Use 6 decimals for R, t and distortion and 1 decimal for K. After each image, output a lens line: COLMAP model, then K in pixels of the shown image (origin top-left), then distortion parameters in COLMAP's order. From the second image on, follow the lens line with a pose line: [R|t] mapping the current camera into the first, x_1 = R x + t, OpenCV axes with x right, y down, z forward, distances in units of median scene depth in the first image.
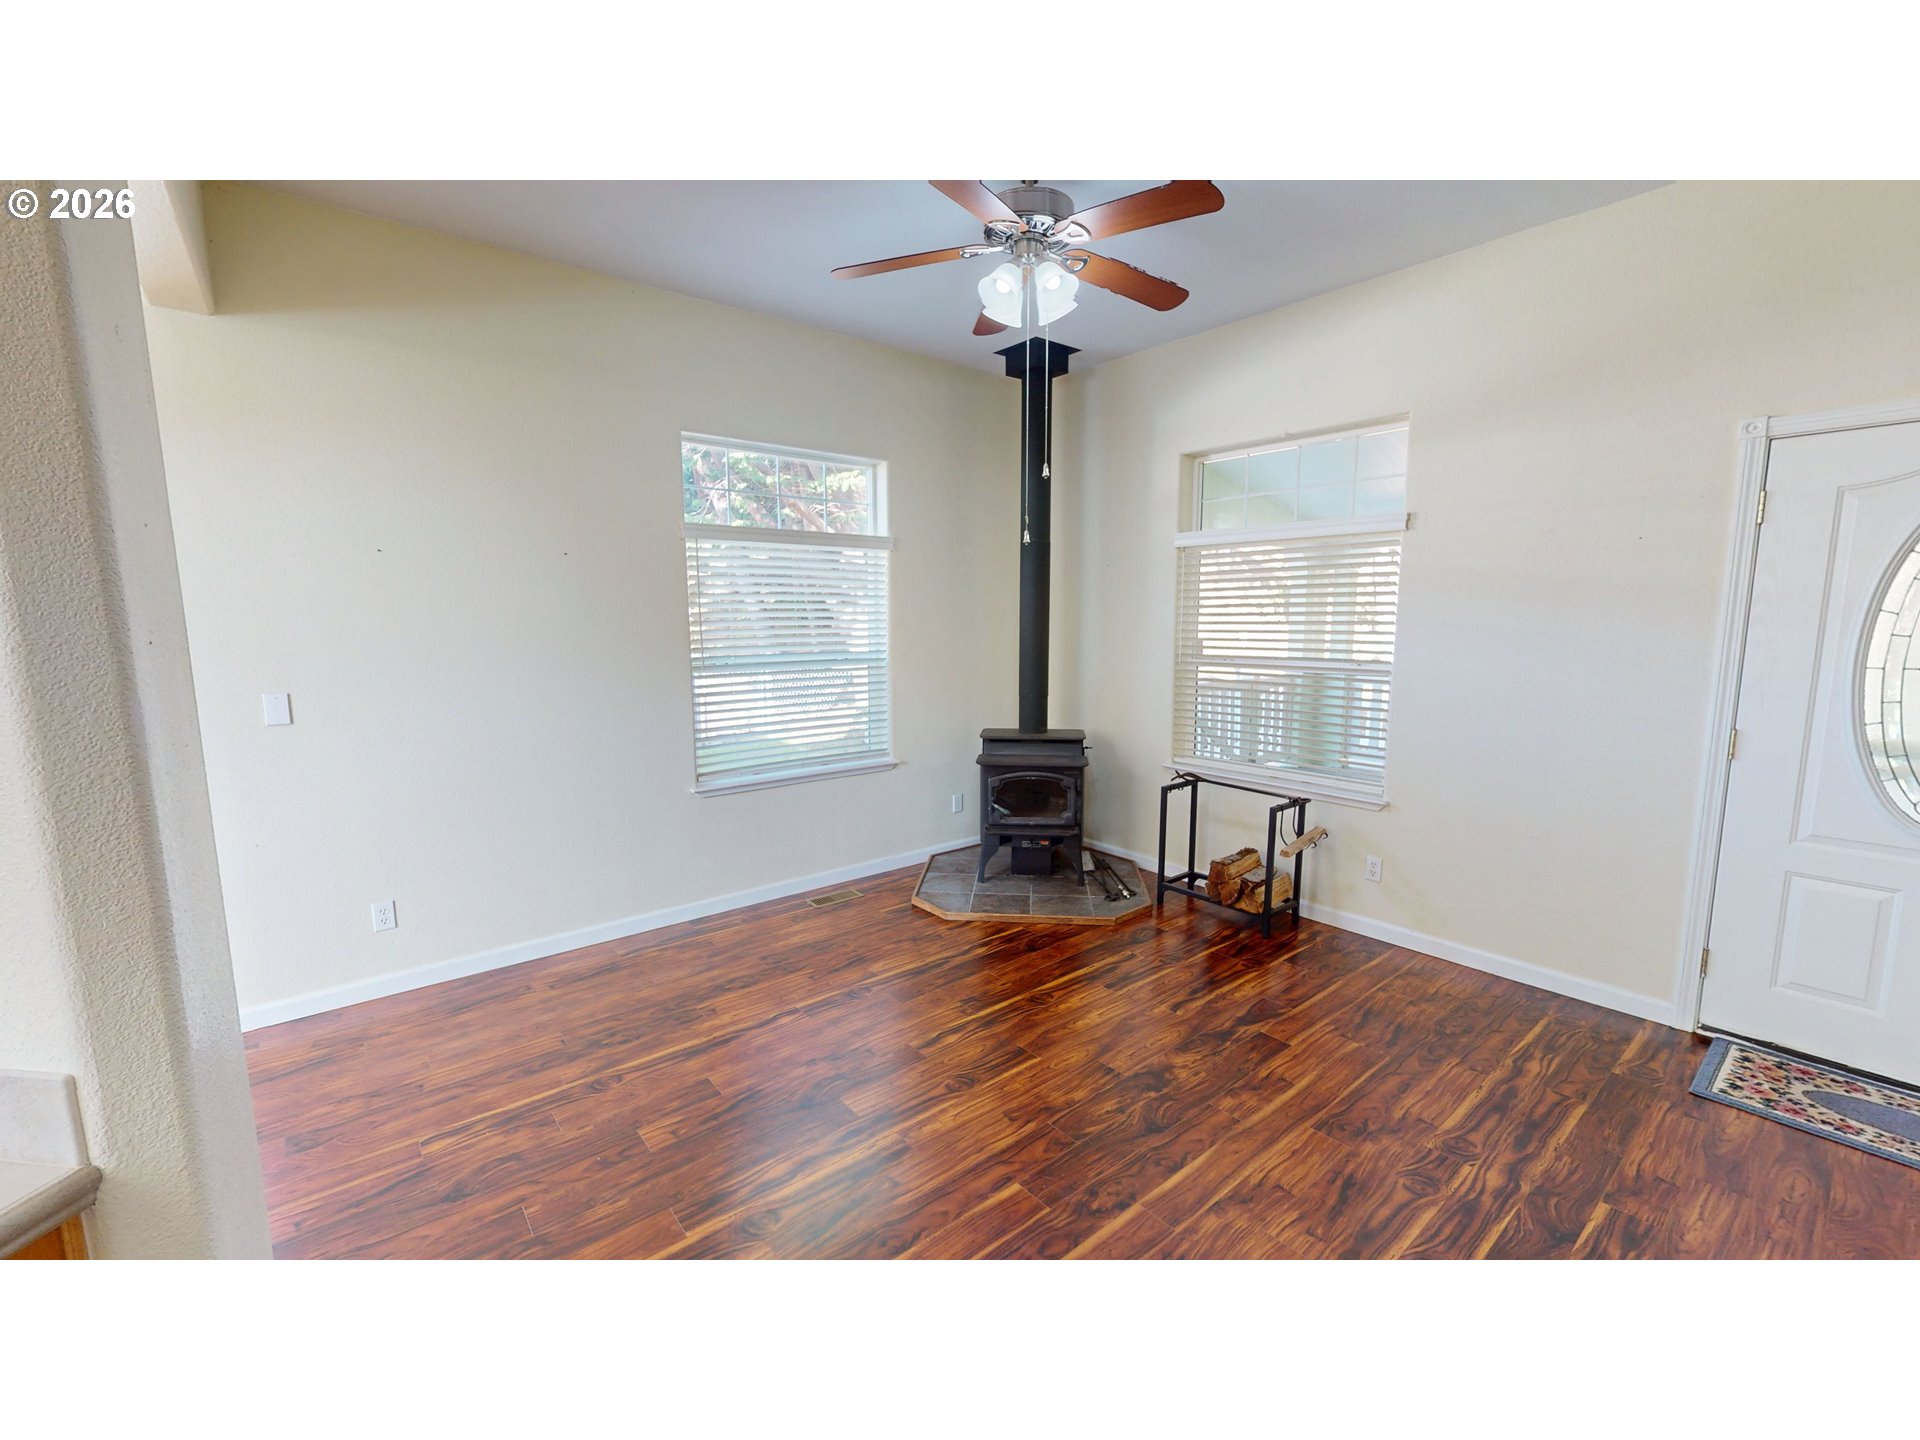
lens RADIAL K [[792.8, 0, 960.0], [0, 792.8, 720.0], [0, 0, 1]] dist [0.013519, 0.000200]
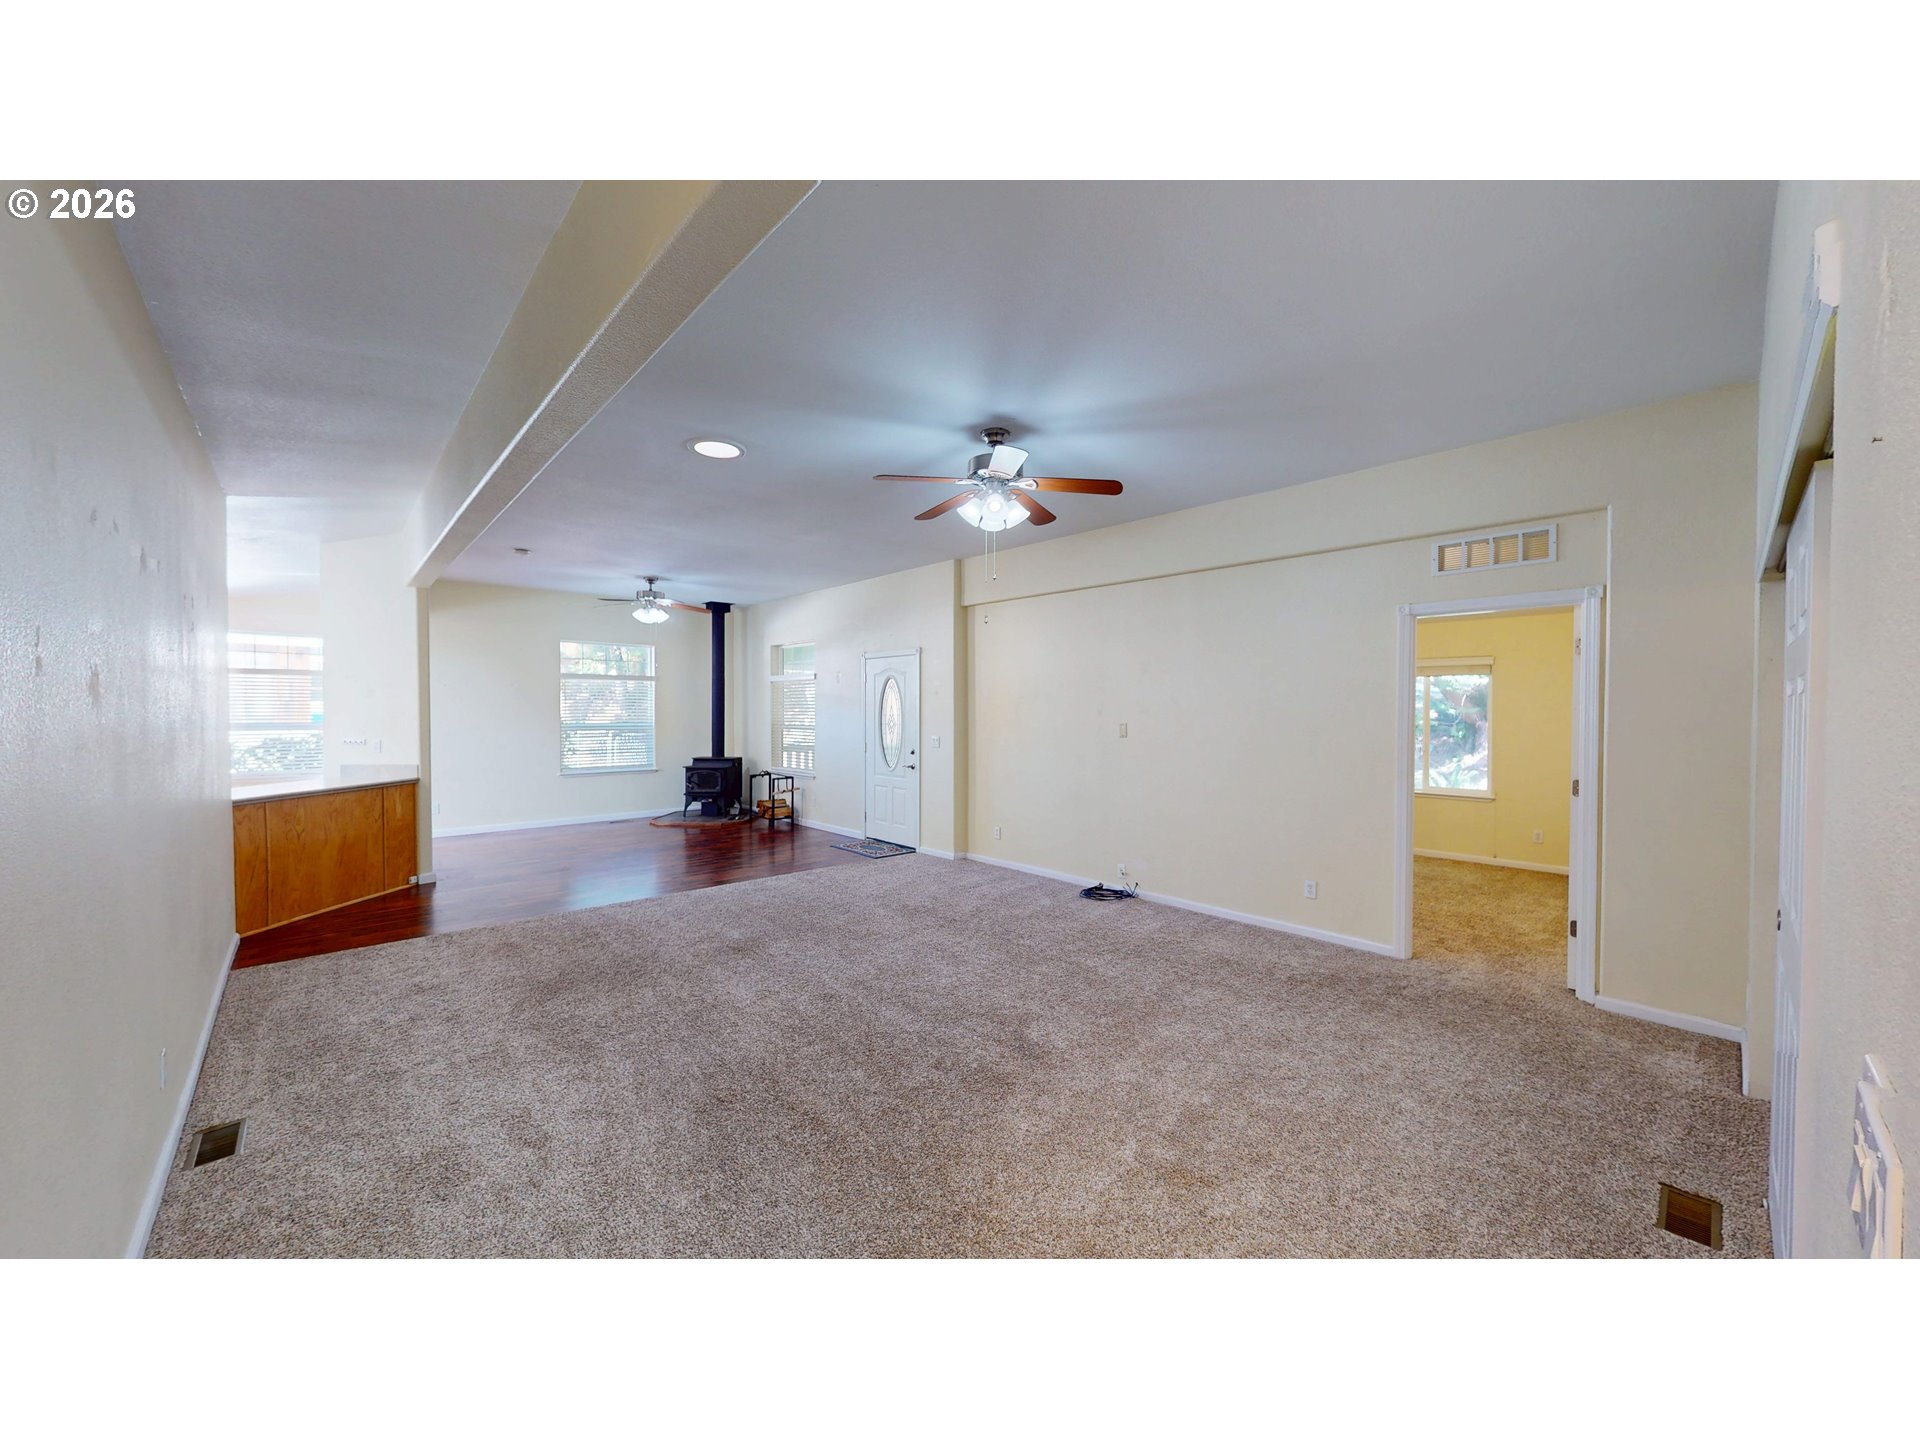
lens RADIAL K [[702.9, 0, 941.4], [0, 702.9, 723.1], [0, 0, 1]] dist [0.000852, 0.000004]
pose [[0.998736, 0.010617, 0.049134, 0.787302], [-0.004977, 0.993524, -0.113516, 0.179175], [-0.050021, 0.113128, 0.992321, -1.344319]]
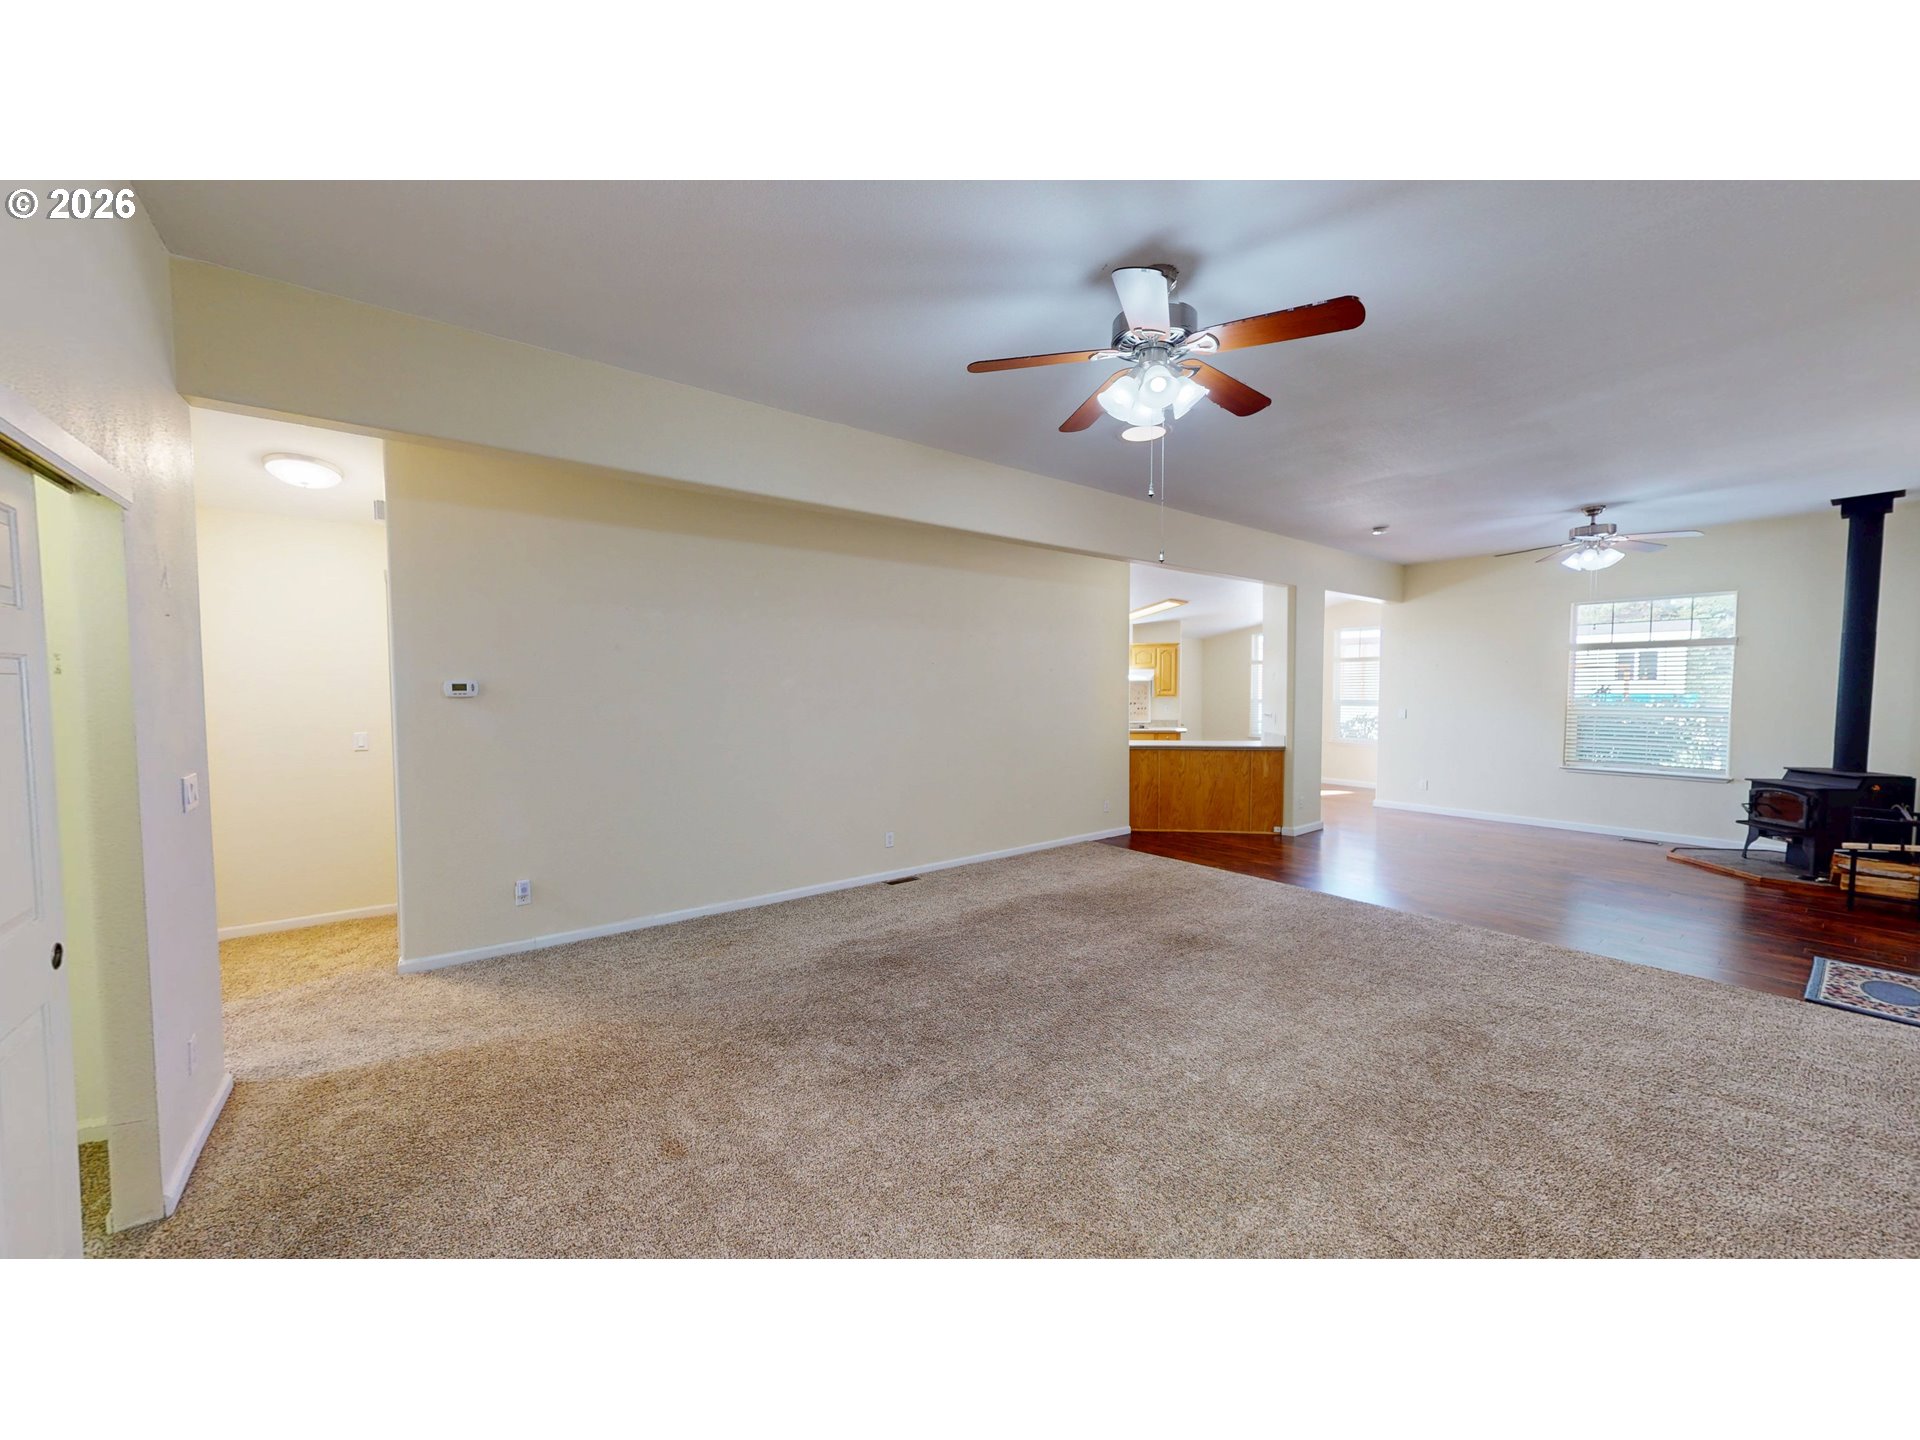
lens RADIAL K [[701.5, 0, 976.0], [0, 701.5, 721.4], [0, 0, 1]] dist [0.001982, 0.000217]
pose [[-0.012075, 0.055007, -0.998413, 1.555375], [-0.129286, 0.990019, 0.056108, 0.066626], [0.991534, 0.129758, -0.004843, -0.558742]]
